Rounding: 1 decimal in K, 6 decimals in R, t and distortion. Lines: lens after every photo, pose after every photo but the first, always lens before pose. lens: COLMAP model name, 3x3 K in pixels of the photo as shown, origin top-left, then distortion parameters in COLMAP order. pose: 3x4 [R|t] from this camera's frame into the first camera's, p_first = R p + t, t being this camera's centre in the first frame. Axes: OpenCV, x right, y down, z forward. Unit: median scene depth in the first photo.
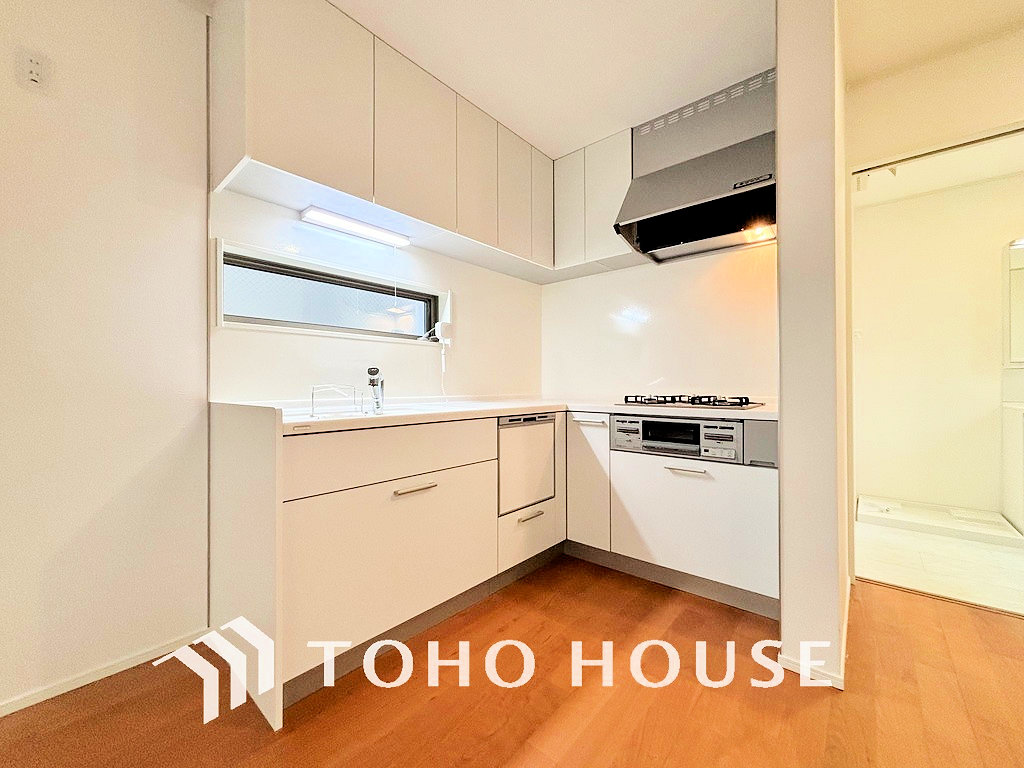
lens RADIAL K [[412.2, 0, 512.4], [0, 412.2, 378.7], [0, 0, 1]] dist [0.003761, -0.000092]
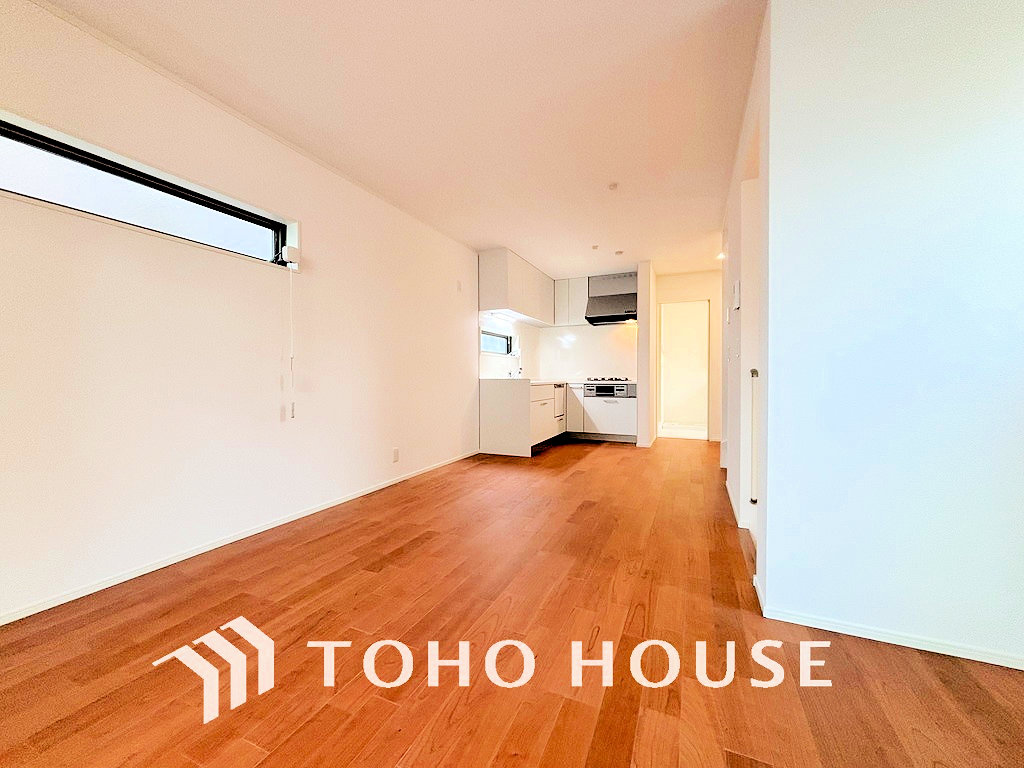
lens RADIAL K [[412.2, 0, 506.5], [0, 412.2, 382.6], [0, 0, 1]] dist [0.003761, -0.000092]
pose [[0.961784, -0.003907, 0.273782, -1.113044], [-0.004880, 0.999495, 0.031404, -0.011090], [-0.273766, -0.031540, 0.961279, -1.671514]]
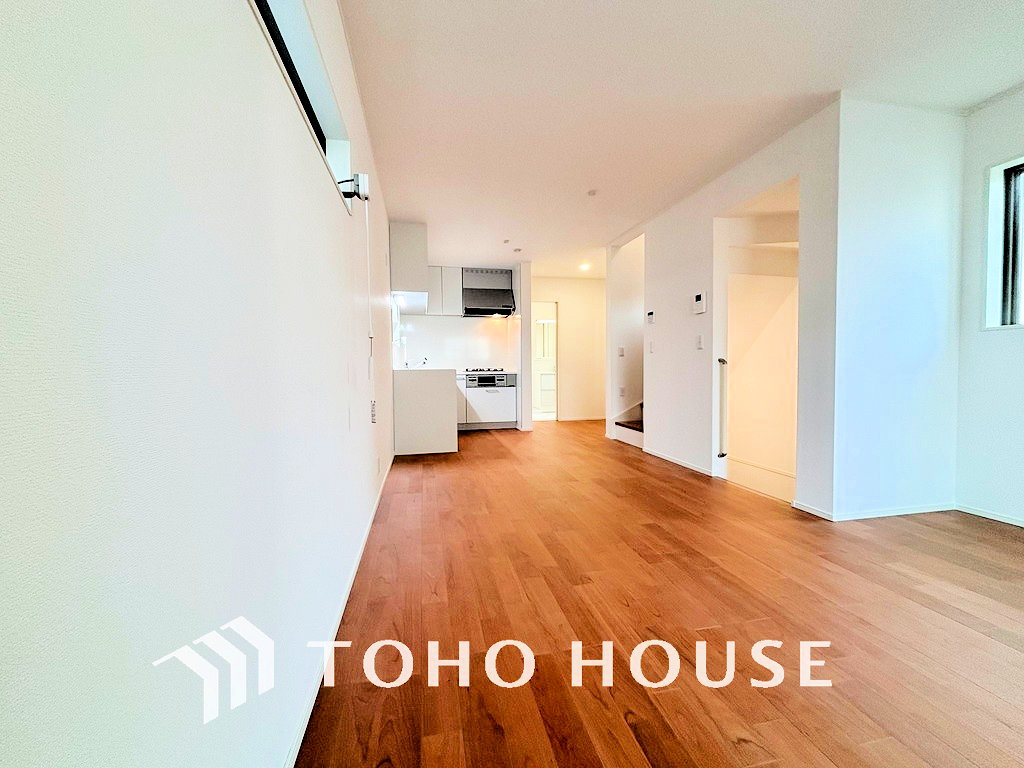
lens RADIAL K [[412.2, 0, 510.8], [0, 412.2, 382.4], [0, 0, 1]] dist [0.003761, -0.000092]
pose [[0.604560, -0.029573, 0.796010, -1.943689], [-0.006380, 0.999099, 0.041964, 0.016442], [-0.796534, -0.030448, 0.603827, -1.017244]]
